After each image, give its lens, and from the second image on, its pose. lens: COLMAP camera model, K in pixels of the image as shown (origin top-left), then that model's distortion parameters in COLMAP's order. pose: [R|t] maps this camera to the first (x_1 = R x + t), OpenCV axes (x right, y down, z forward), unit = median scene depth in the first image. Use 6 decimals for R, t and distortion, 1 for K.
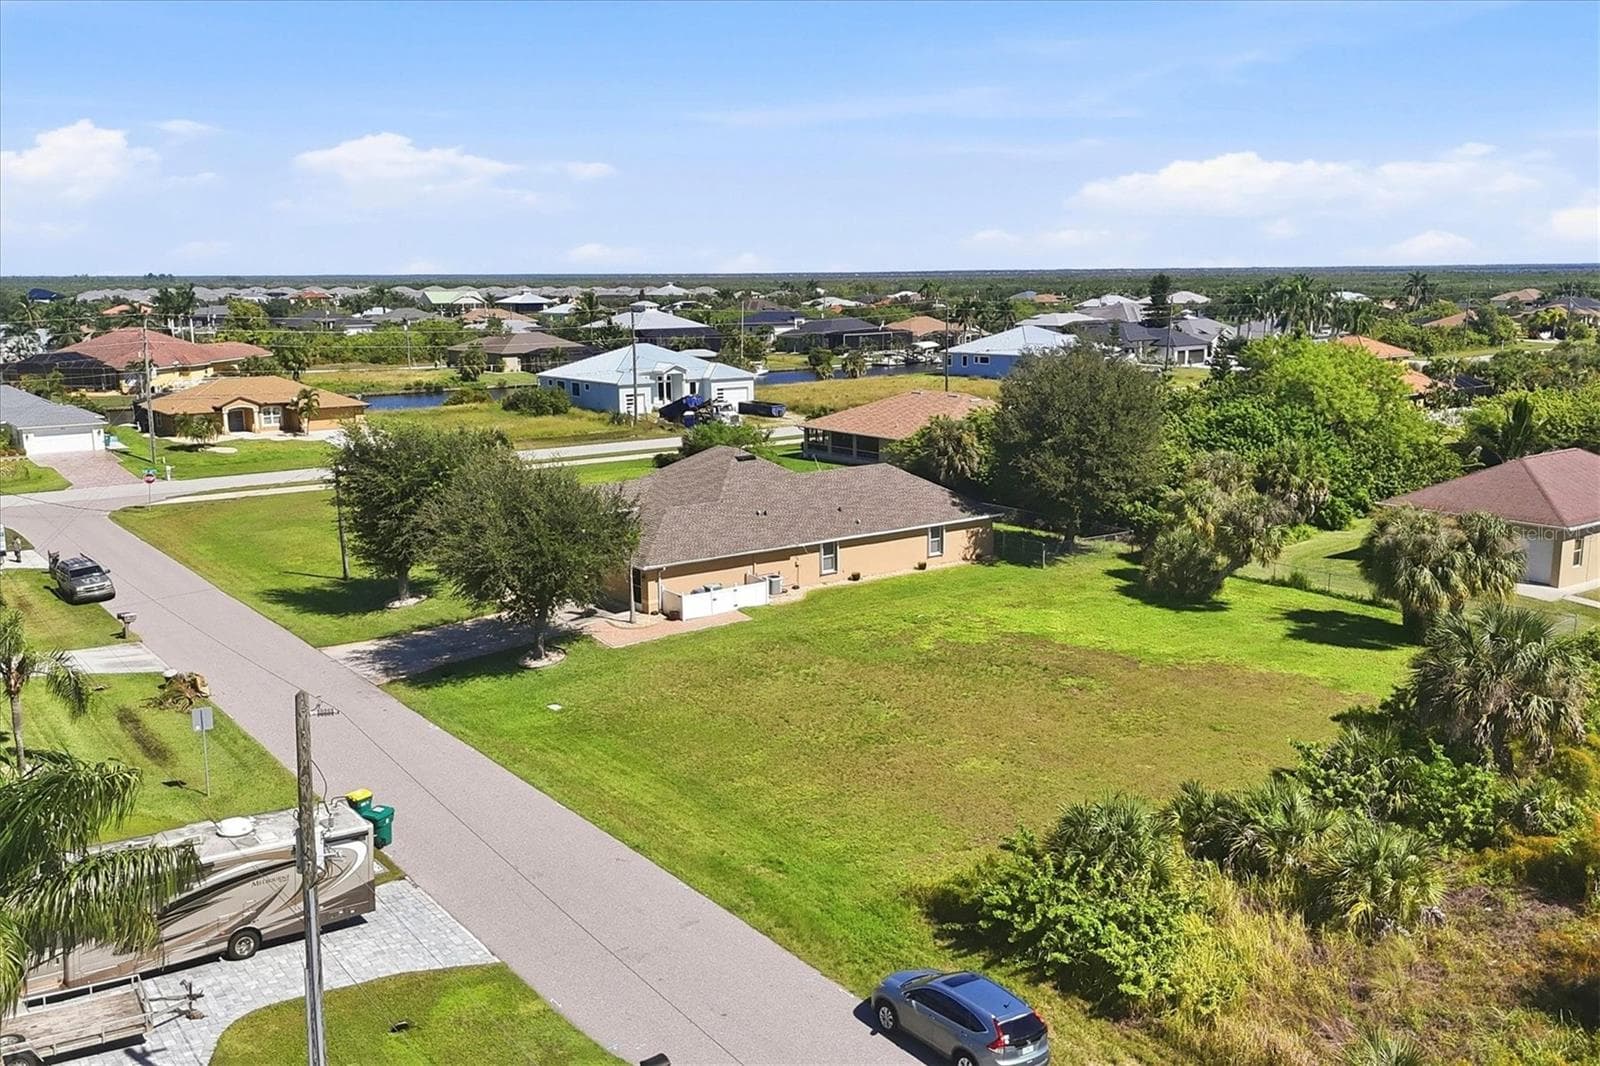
lens RADIAL K [[1431.1, 0, 800.0], [0, 1431.1, 533.0], [0, 0, 1]] dist [0.084800, -0.058074]
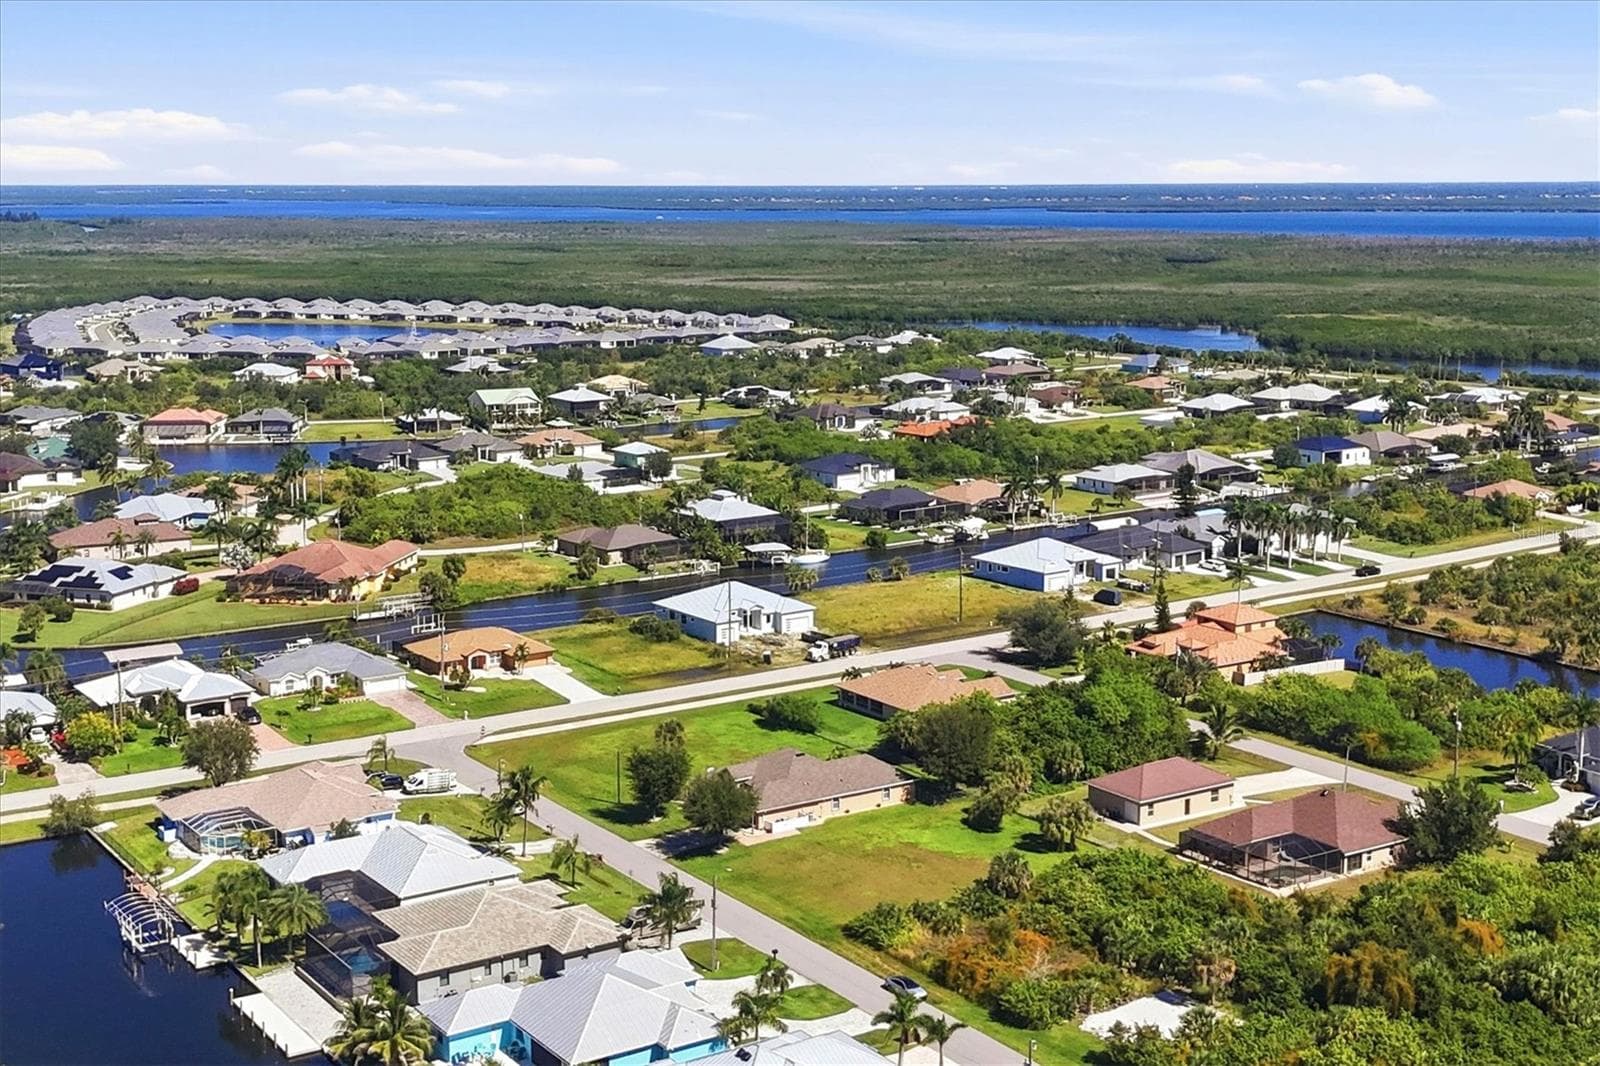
lens RADIAL K [[2109.0, 0, 800.0], [0, 2109.0, 533.0], [0, 0, 1]] dist [0.222368, -0.643574]
pose [[0.998767, 0.015353, -0.047218, 0.116312], [-0.016075, 0.999759, -0.014943, -0.363160], [0.046977, 0.015684, 0.998773, -2.394657]]
